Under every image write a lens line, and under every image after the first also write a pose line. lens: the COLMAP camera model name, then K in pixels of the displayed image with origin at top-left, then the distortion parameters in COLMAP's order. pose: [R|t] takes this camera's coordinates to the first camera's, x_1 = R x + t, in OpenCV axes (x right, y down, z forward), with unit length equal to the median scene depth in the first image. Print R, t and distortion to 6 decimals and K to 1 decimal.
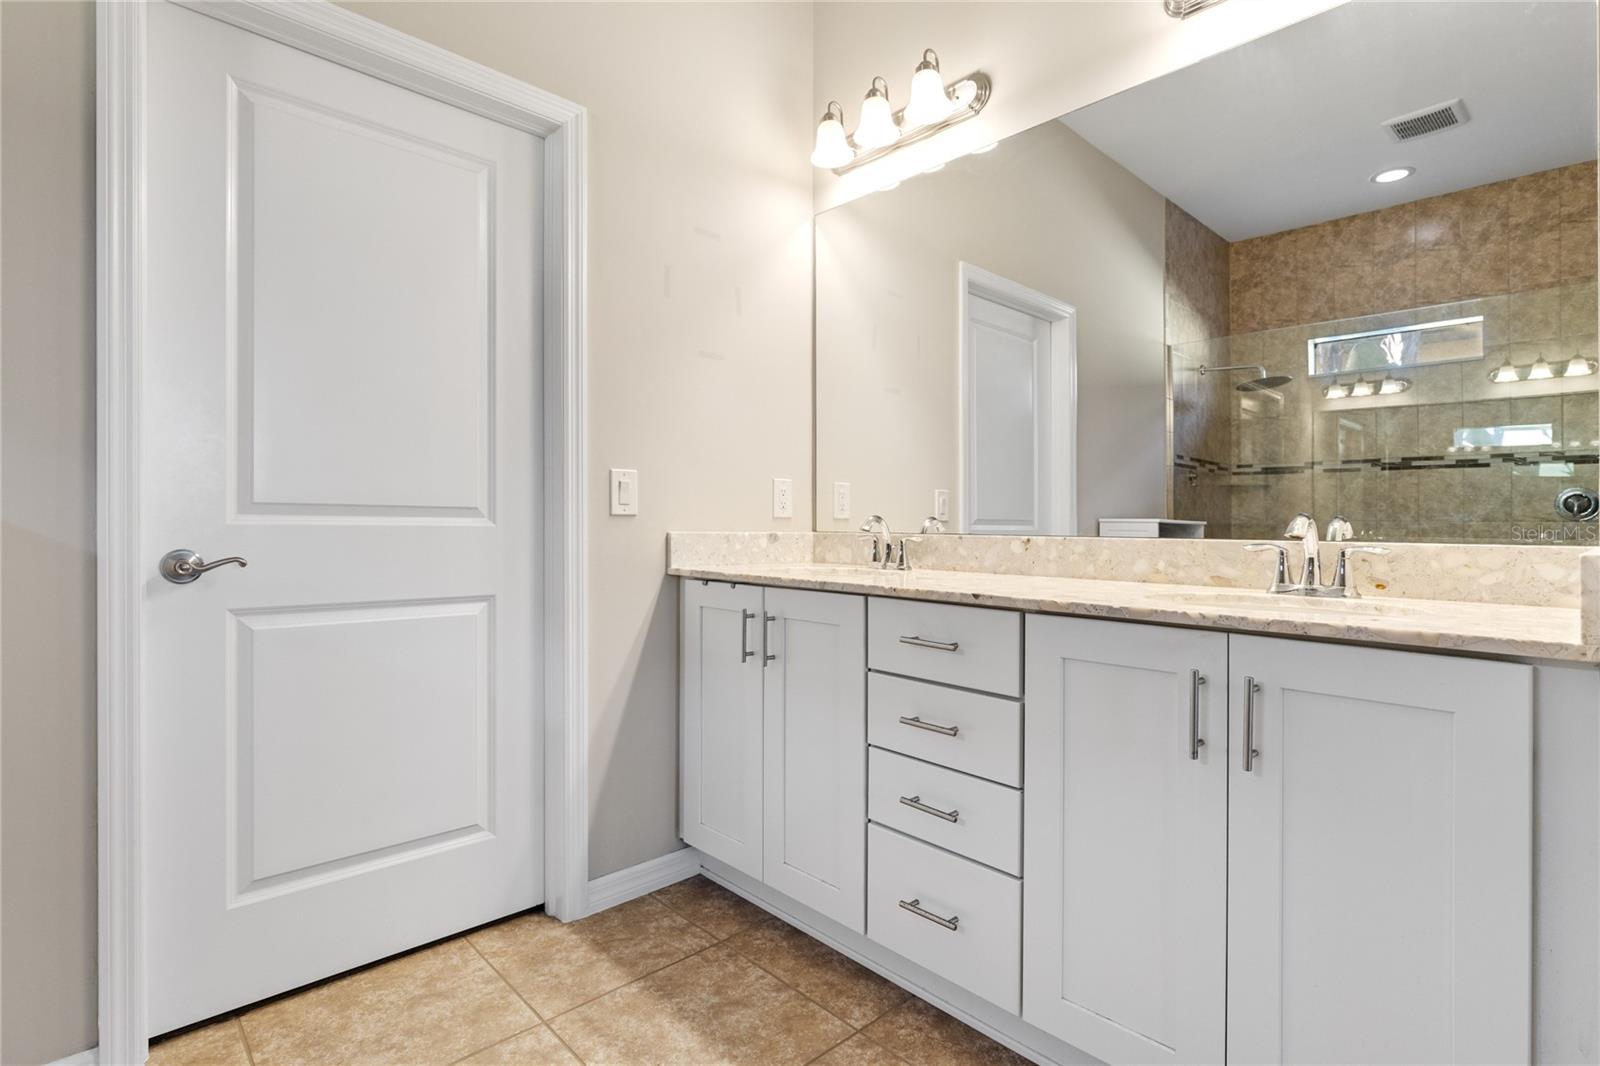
lens RADIAL K [[769.7, 0, 791.3], [0, 769.7, 526.4], [0, 0, 1]] dist [-0.005242, 0.001114]
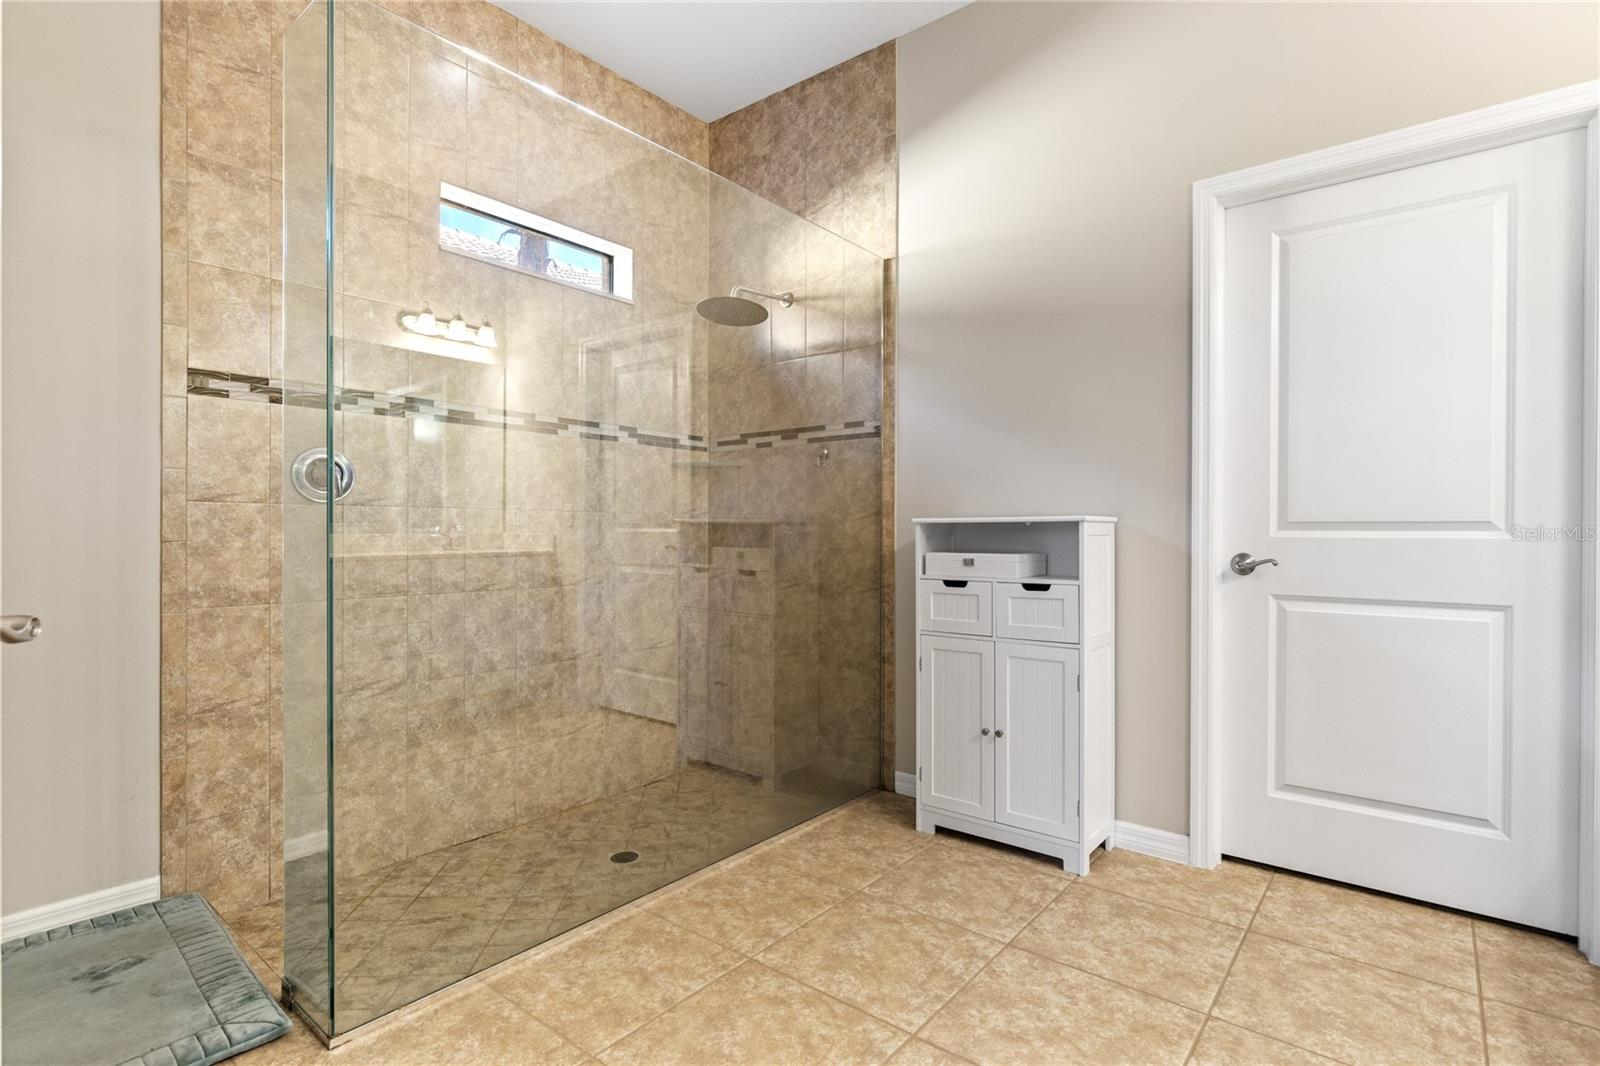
lens RADIAL K [[769.7, 0, 807.9], [0, 769.7, 529.2], [0, 0, 1]] dist [-0.005242, 0.001114]
pose [[0.145744, -0.005939, -0.989305, 0.604213], [-0.001673, 0.999979, -0.006249, -0.007042], [0.989321, 0.002566, 0.145731, -0.099916]]
